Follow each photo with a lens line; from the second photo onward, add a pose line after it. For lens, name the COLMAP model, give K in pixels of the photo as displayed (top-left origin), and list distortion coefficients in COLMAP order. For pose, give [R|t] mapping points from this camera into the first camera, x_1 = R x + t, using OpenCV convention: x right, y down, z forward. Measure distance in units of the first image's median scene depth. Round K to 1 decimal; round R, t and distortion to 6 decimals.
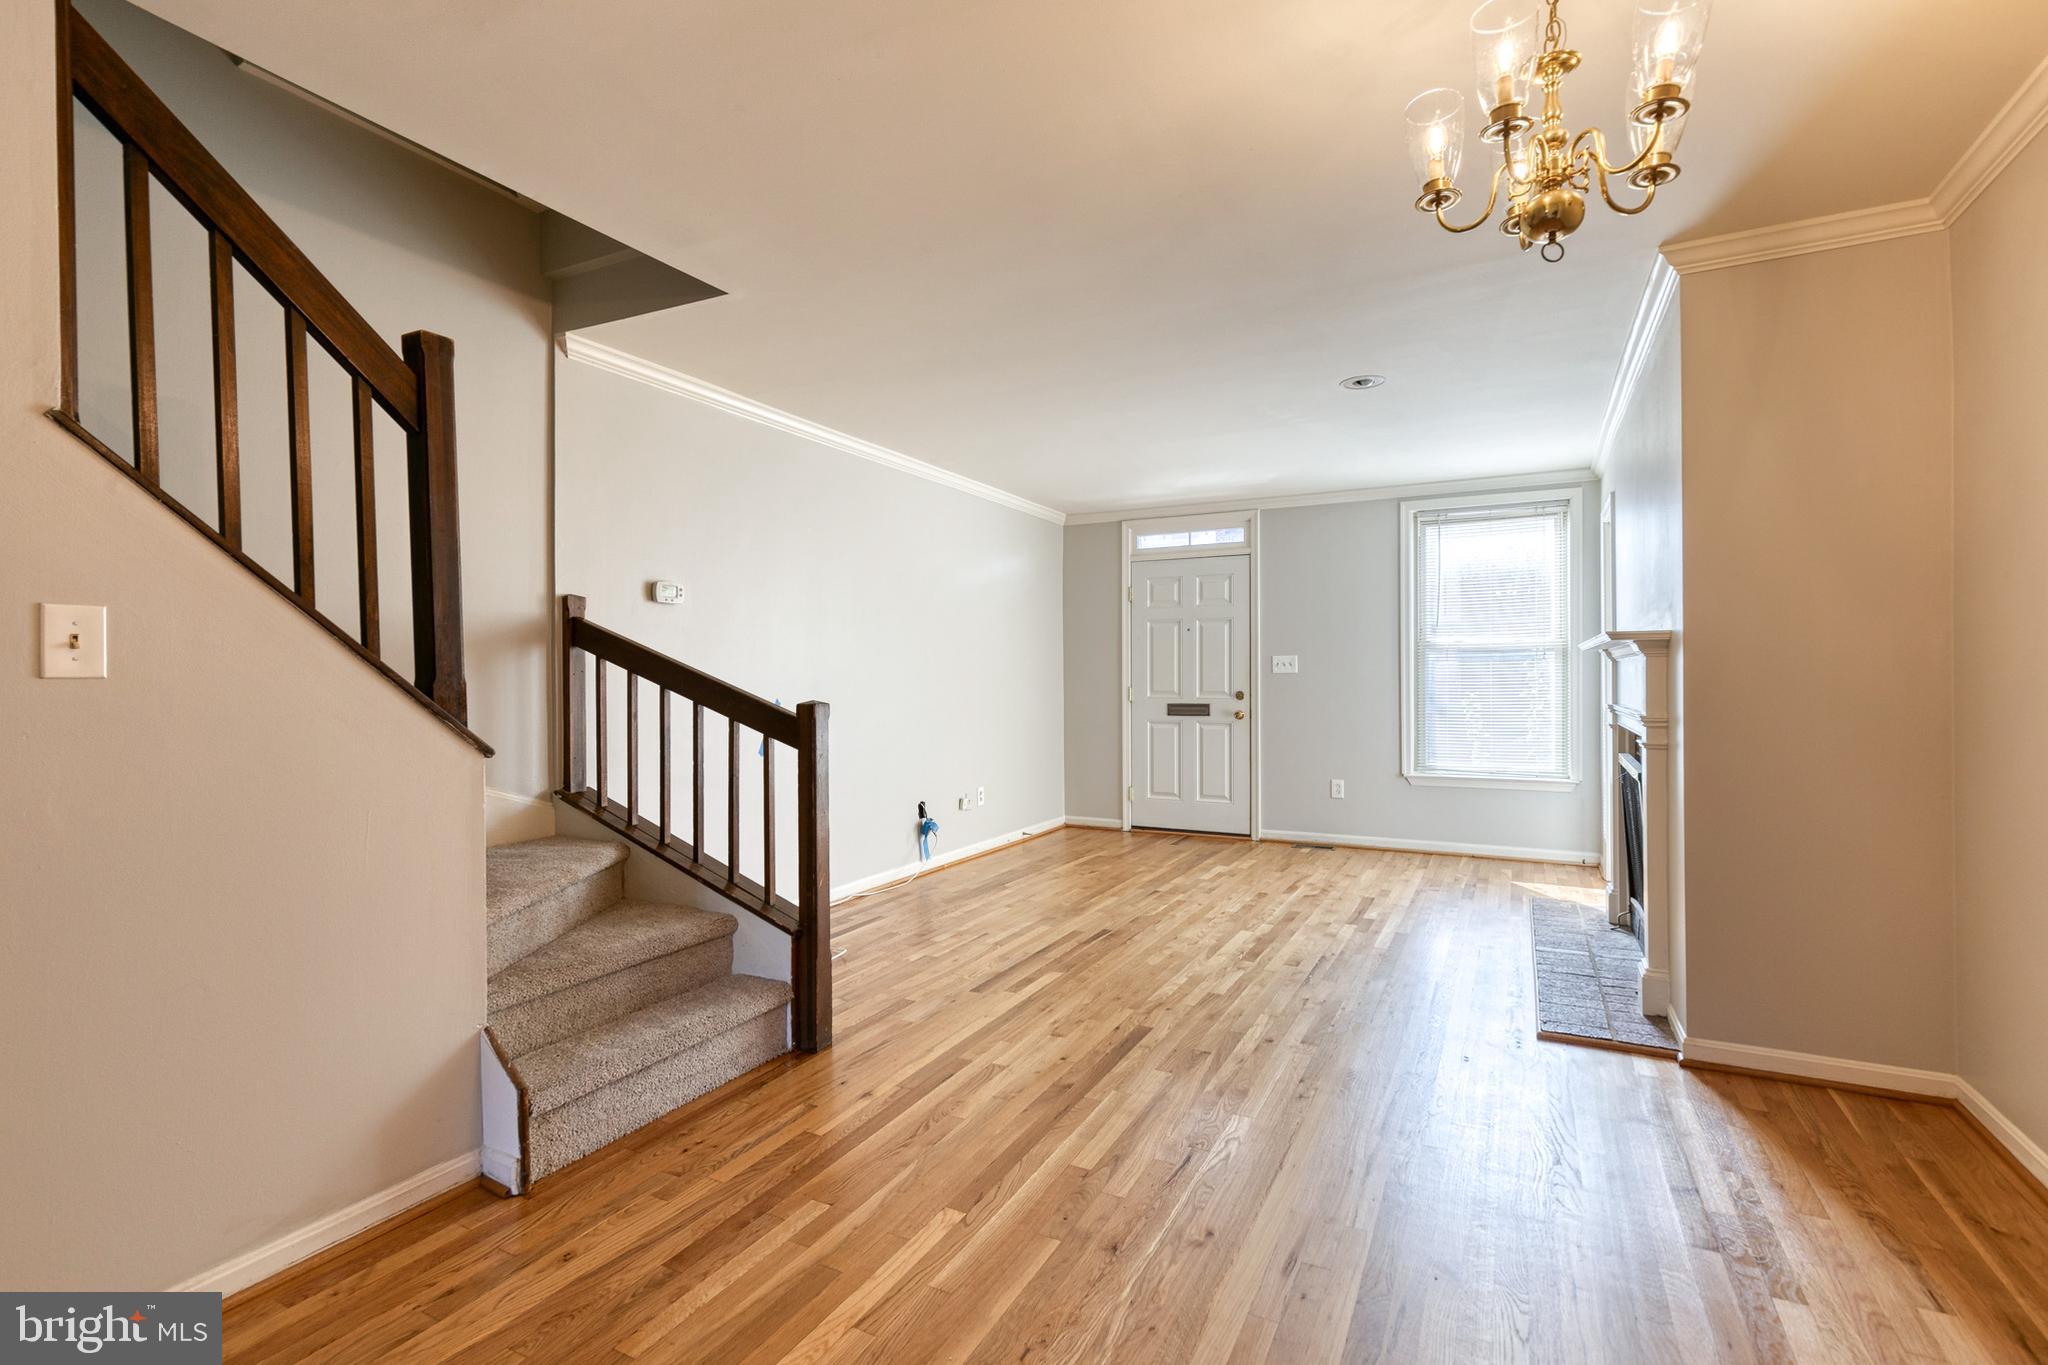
lens RADIAL K [[928.4, 0, 1042.5], [0, 928.4, 678.8], [0, 0, 1]] dist [0.008179, -0.000470]
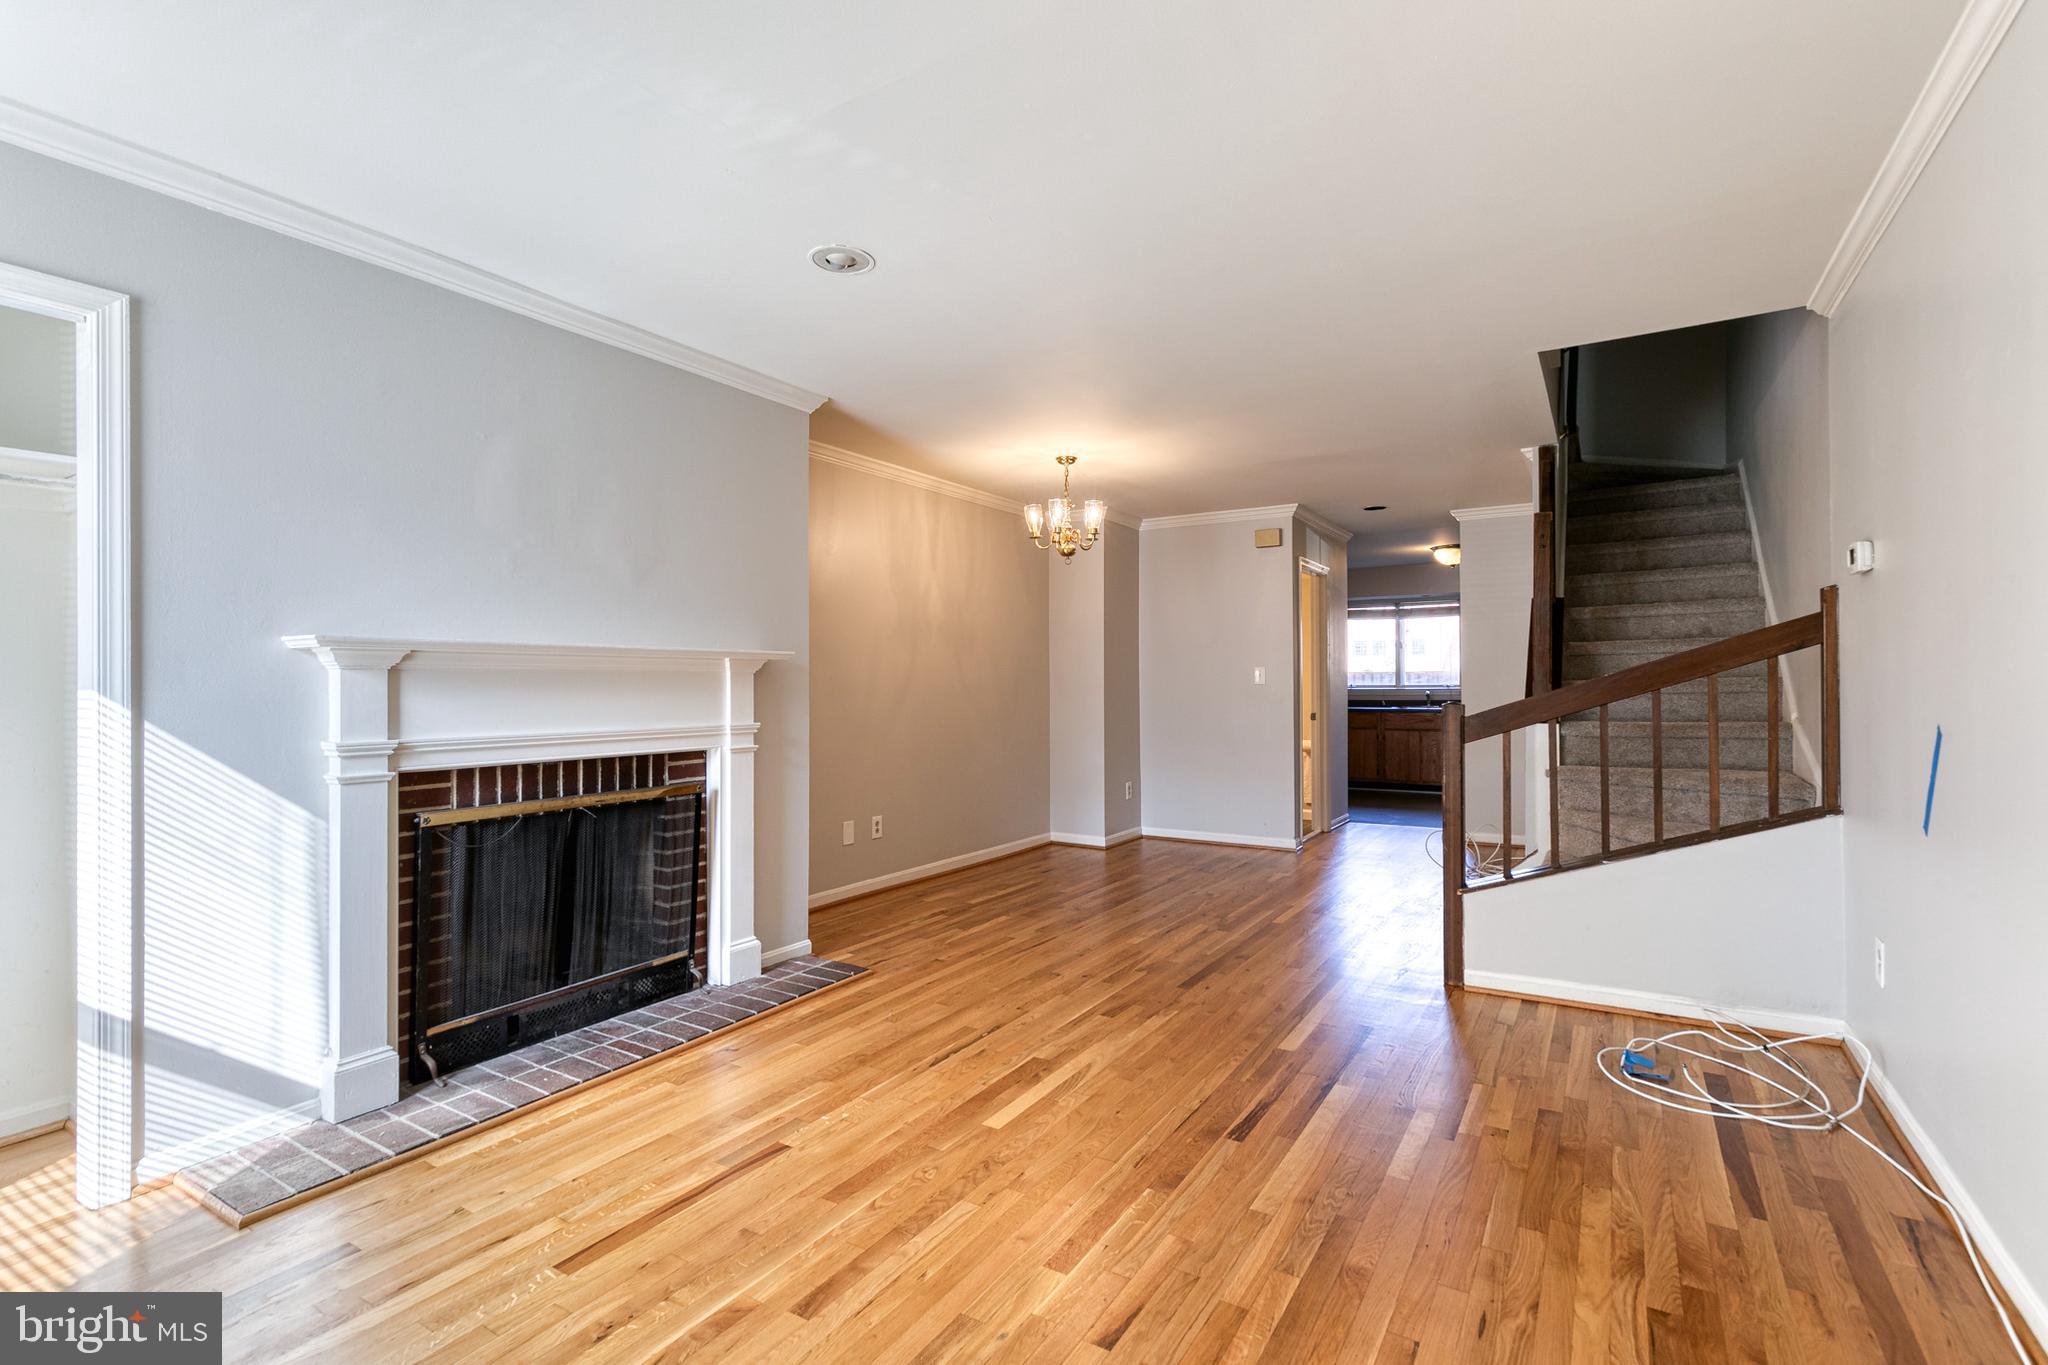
lens RADIAL K [[943.8, 0, 1038.3], [0, 943.8, 677.6], [0, 0, 1]] dist [0.014119, -0.000461]
pose [[-0.996787, 0.010453, 0.079412, 0.151252], [0.009968, 0.999929, -0.006506, -0.005003], [-0.079474, -0.005693, -0.996821, 1.721501]]
